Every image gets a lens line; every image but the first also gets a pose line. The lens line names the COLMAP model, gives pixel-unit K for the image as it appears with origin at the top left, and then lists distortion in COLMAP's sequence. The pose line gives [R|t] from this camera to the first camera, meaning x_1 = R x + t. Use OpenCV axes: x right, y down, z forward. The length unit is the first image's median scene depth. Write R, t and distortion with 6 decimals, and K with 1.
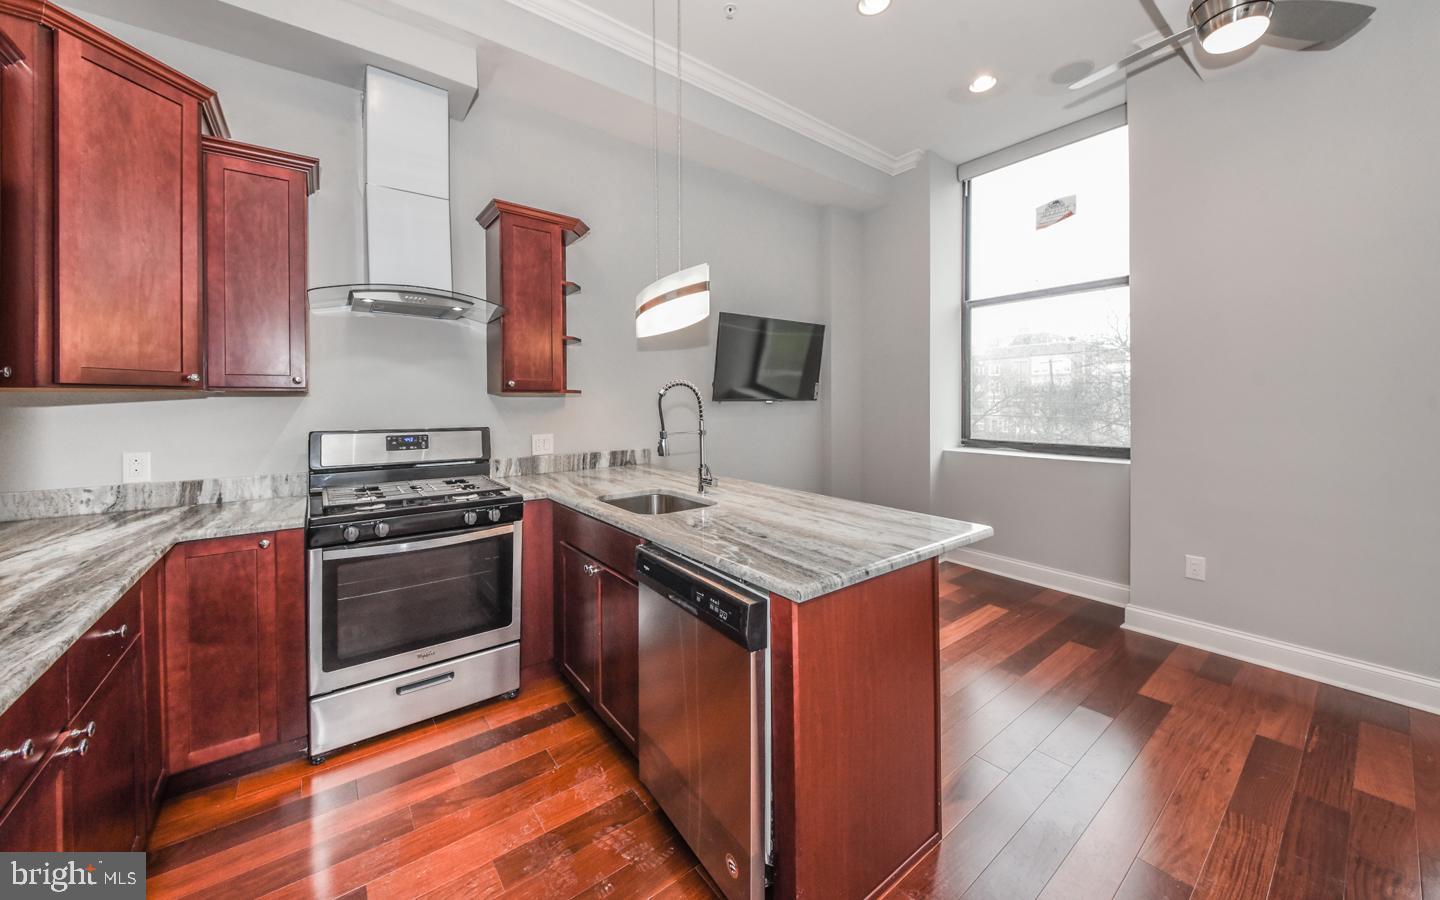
lens RADIAL K [[518.0, 0, 712.5], [0, 518.0, 403.2], [0, 0, 1]] dist [-0.003808, -0.001386]
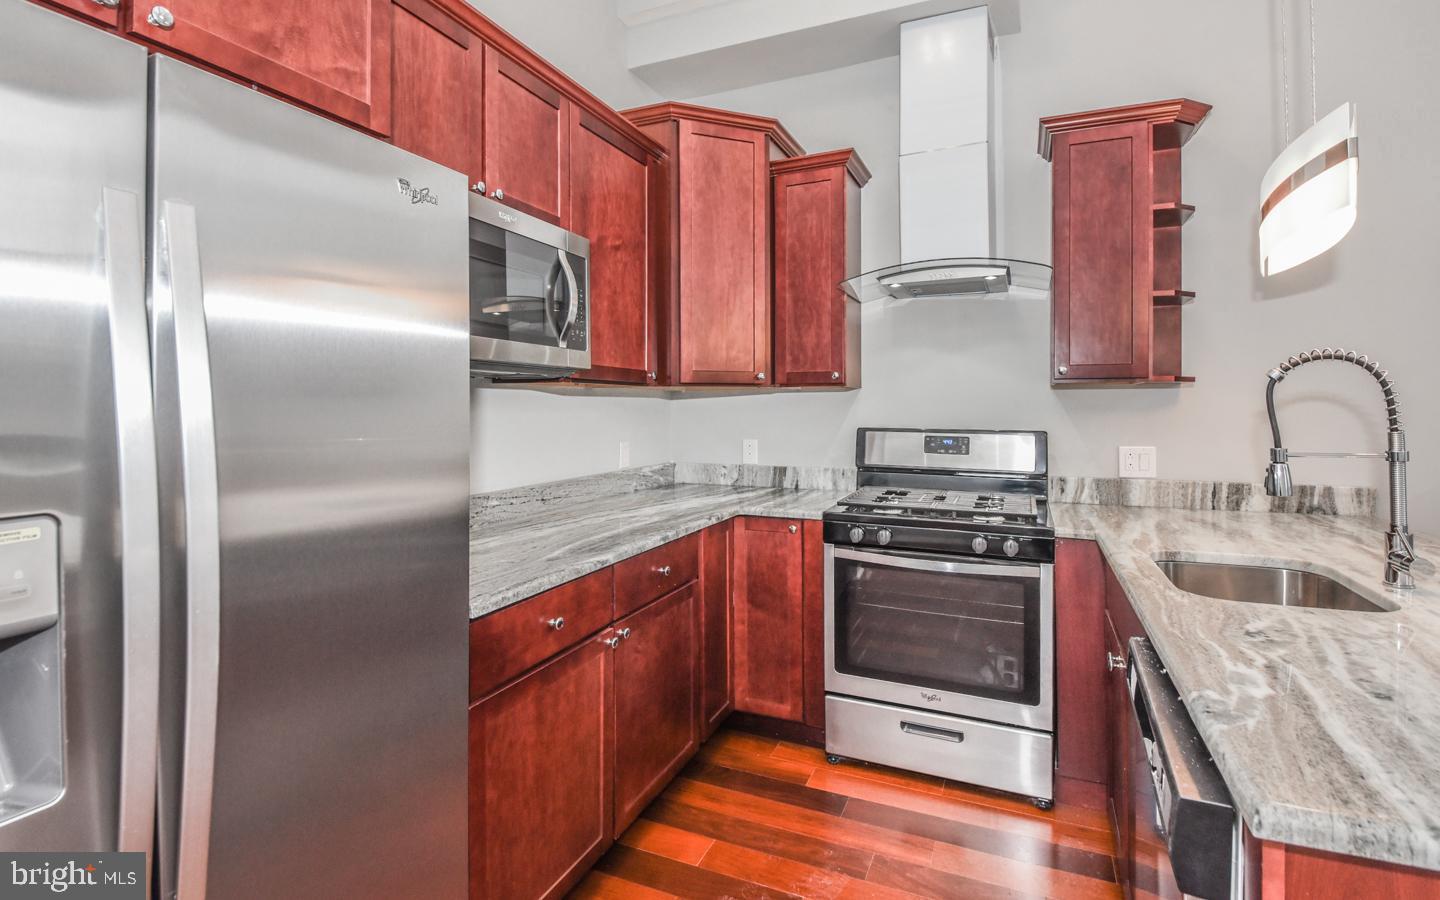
lens RADIAL K [[680.9, 0, 737.9], [0, 680.9, 406.9], [0, 0, 1]] dist [0.012944, -0.002353]
pose [[0.483329, 0.005758, -0.875420, 0.265043], [-0.004425, 0.999982, 0.004134, 0.011998], [0.875428, 0.001876, 0.483346, 0.189278]]
